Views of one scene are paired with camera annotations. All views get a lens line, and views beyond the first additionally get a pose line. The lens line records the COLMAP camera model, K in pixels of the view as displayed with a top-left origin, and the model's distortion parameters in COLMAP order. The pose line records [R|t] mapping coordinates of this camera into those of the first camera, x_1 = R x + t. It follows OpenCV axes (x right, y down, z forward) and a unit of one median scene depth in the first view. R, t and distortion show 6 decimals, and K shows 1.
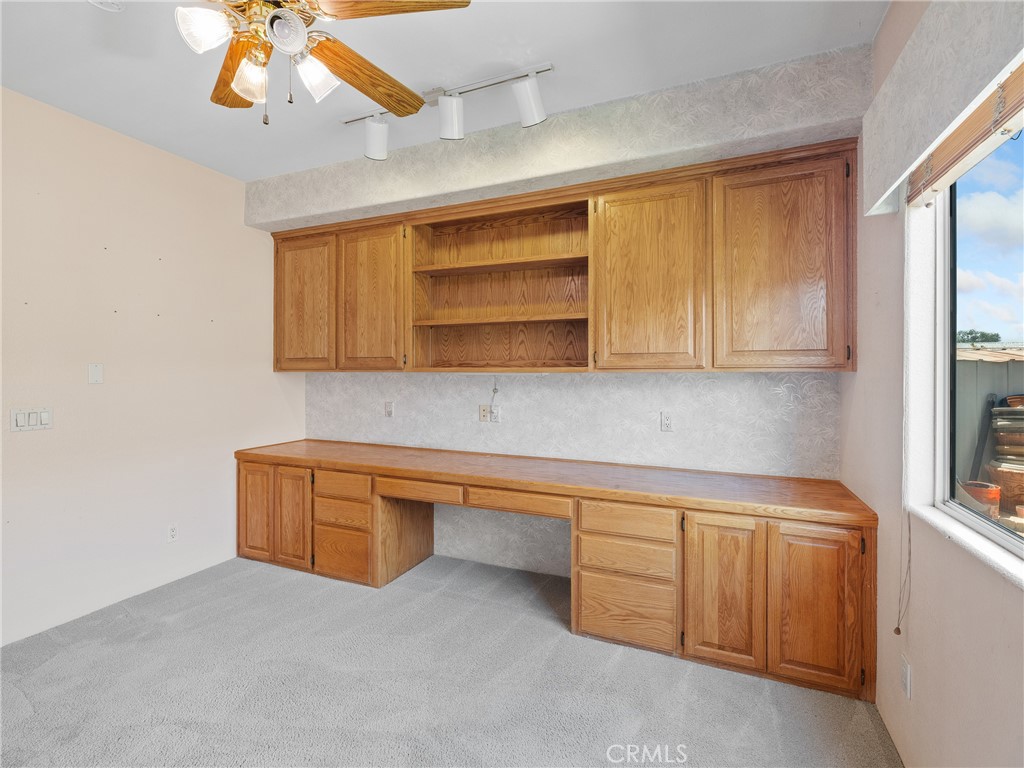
lens RADIAL K [[475.1, 0, 509.1], [0, 475.1, 371.1], [0, 0, 1]] dist [0.001775, 0.000695]
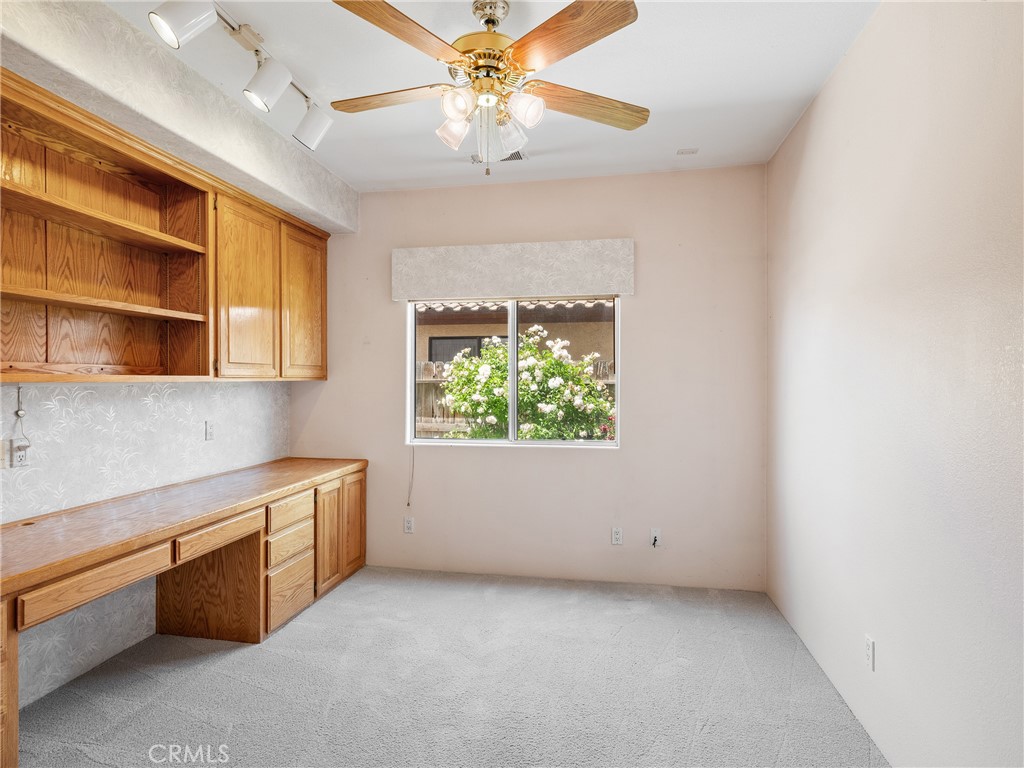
lens RADIAL K [[568.8, 0, 512.4], [0, 568.8, 383.5], [0, 0, 1]] dist [0.001221, 0.000255]
pose [[-0.232996, -0.005551, 0.972462, -1.083162], [-0.001780, 0.999984, 0.005281, -0.000415], [-0.972476, -0.000500, -0.233002, 0.719170]]
